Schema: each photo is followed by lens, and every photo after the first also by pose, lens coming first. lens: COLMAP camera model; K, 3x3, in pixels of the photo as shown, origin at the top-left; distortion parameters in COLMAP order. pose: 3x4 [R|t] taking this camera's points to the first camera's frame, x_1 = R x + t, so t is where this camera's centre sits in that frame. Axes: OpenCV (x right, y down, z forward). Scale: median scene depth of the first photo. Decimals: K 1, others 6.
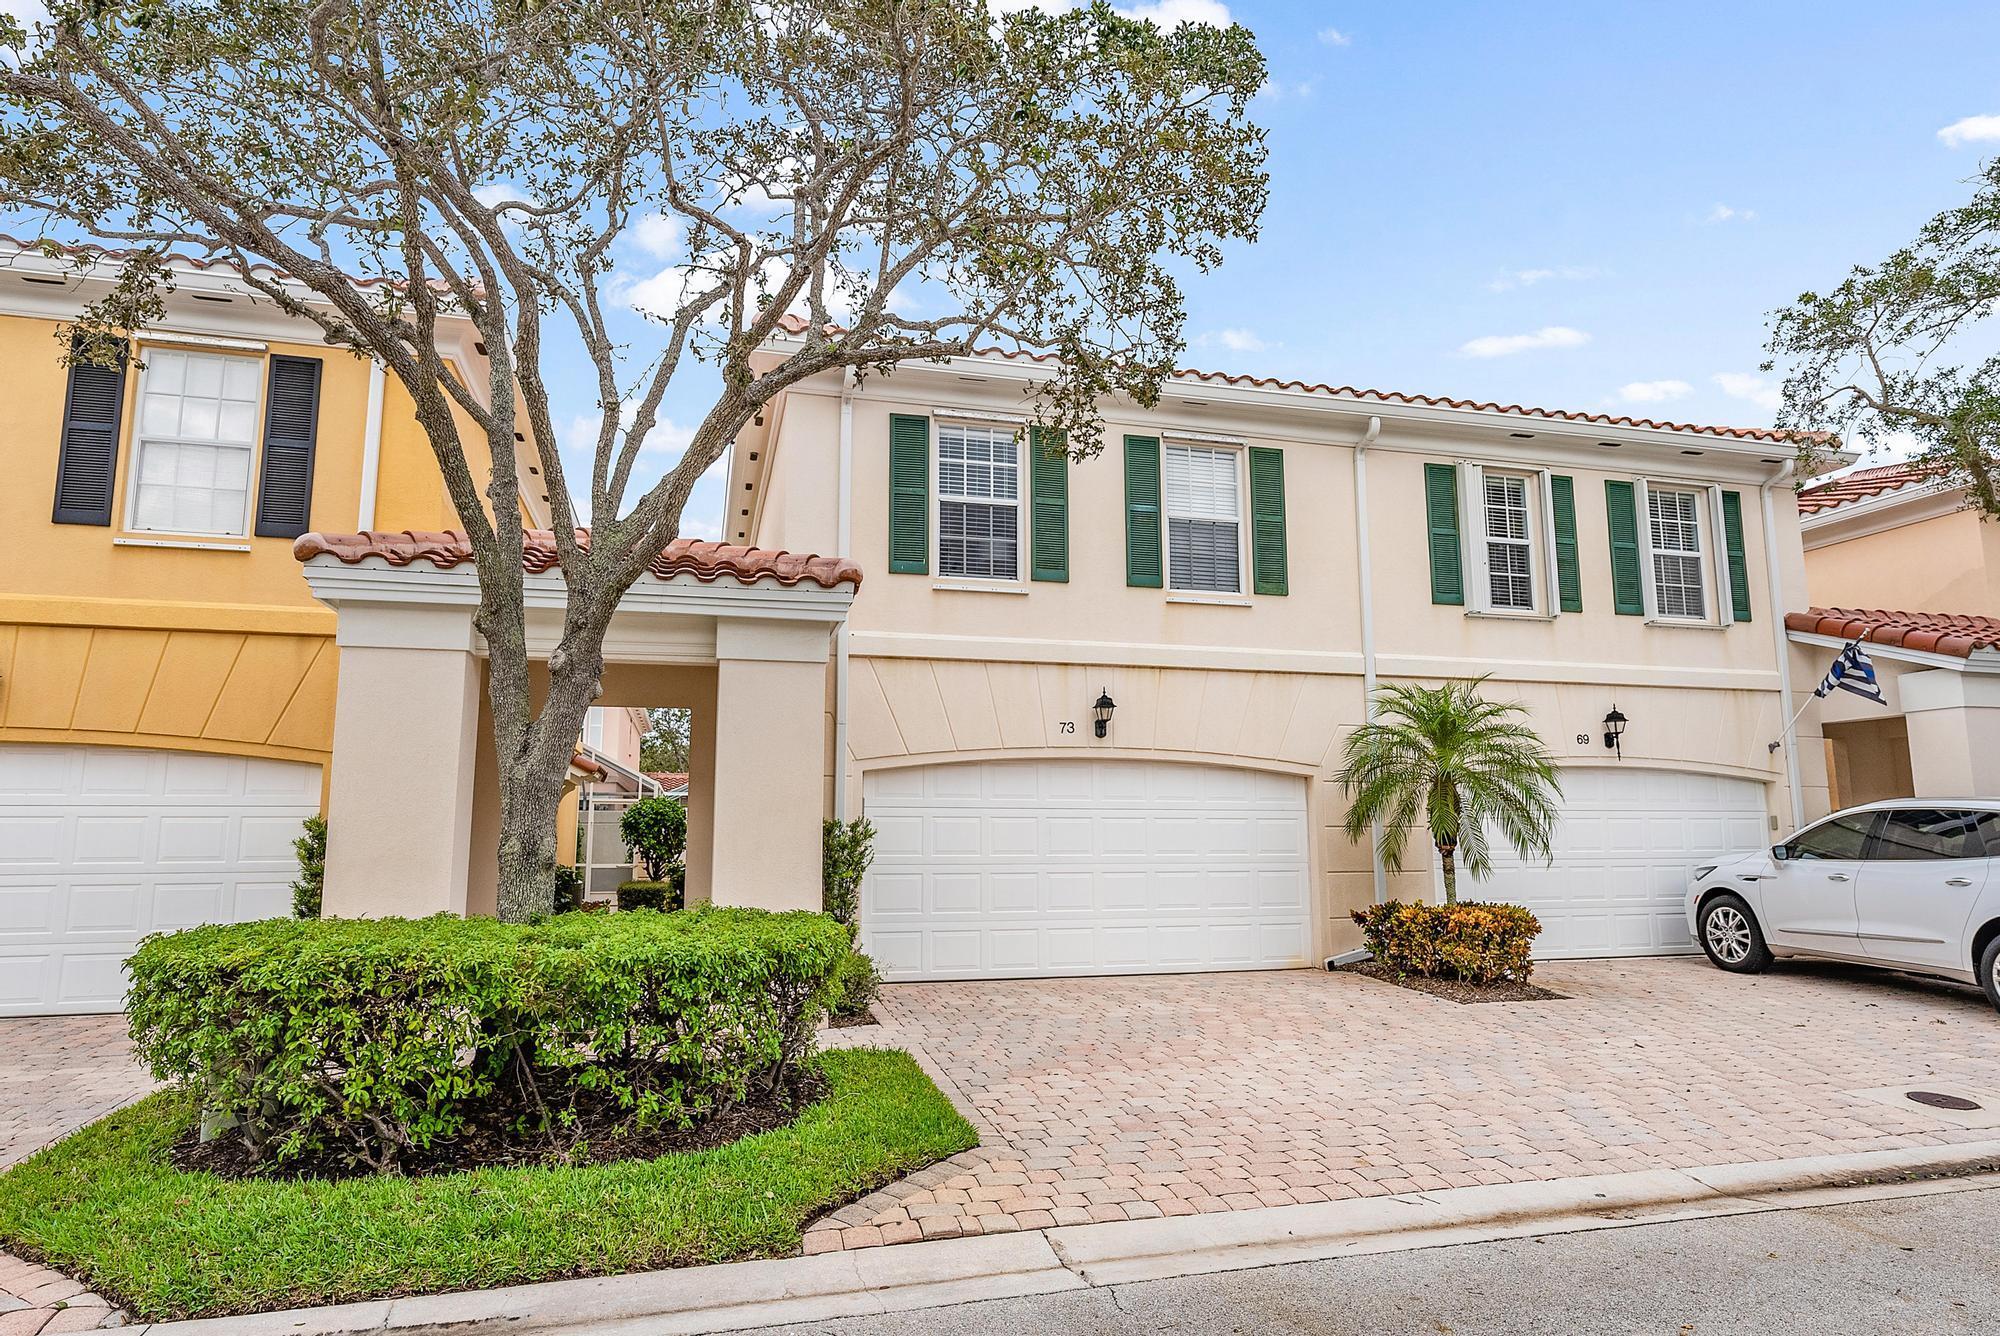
lens RADIAL K [[1136.8, 0, 994.4], [0, 1136.8, 674.1], [0, 0, 1]] dist [0.006009, -0.002161]
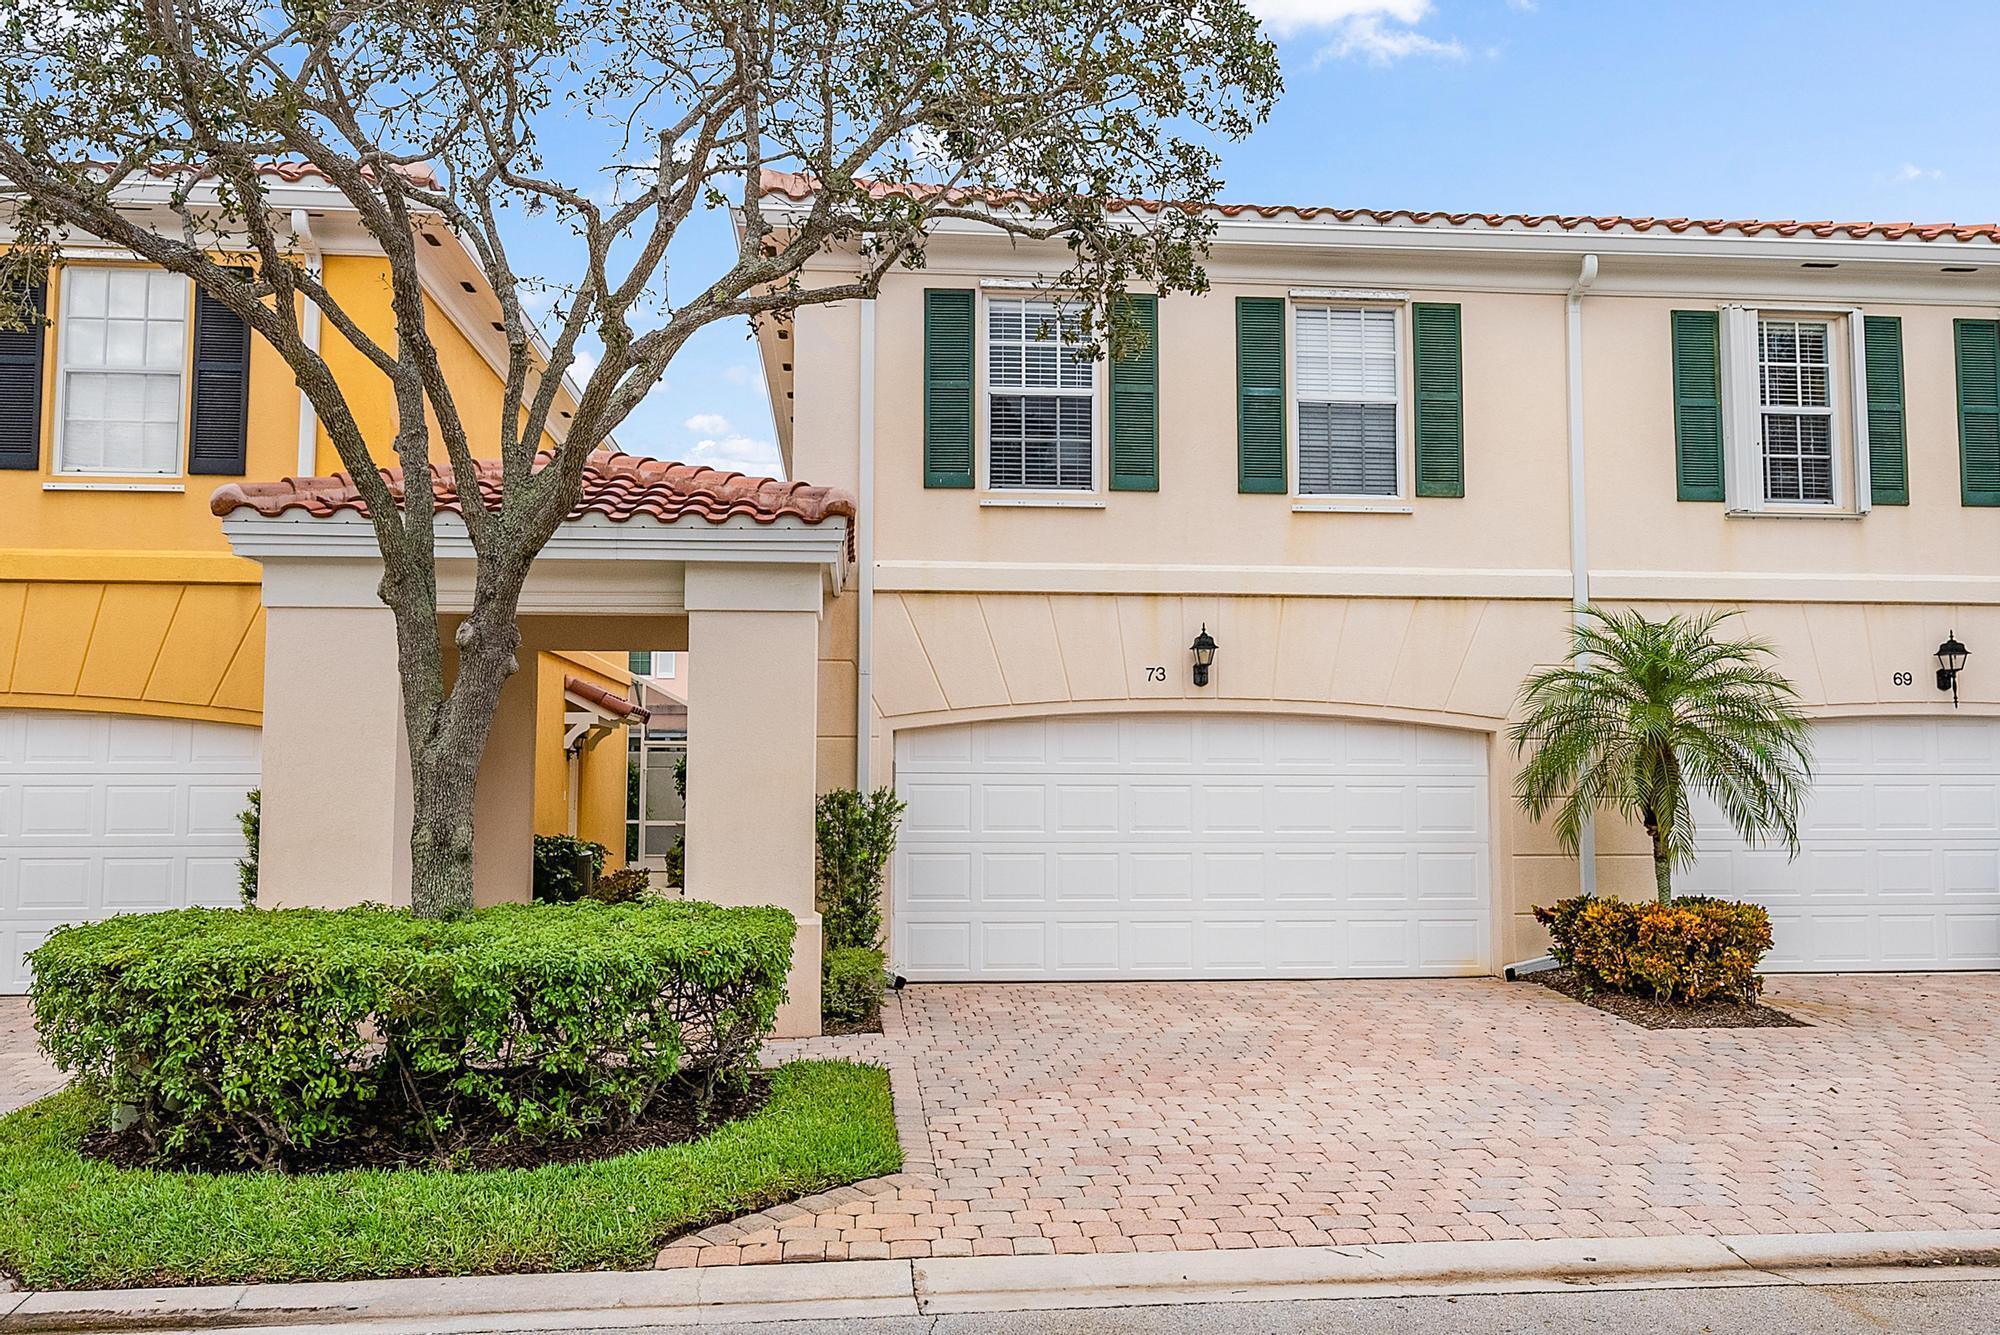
lens RADIAL K [[1526.5, 0, 1003.5], [0, 1526.5, 663.9], [0, 0, 1]] dist [0.005694, -0.003465]
pose [[0.990741, -0.000079, -0.135768, 0.149072], [0.009209, 0.997736, 0.066617, -0.046878], [0.135455, -0.067251, 0.988498, -0.110584]]
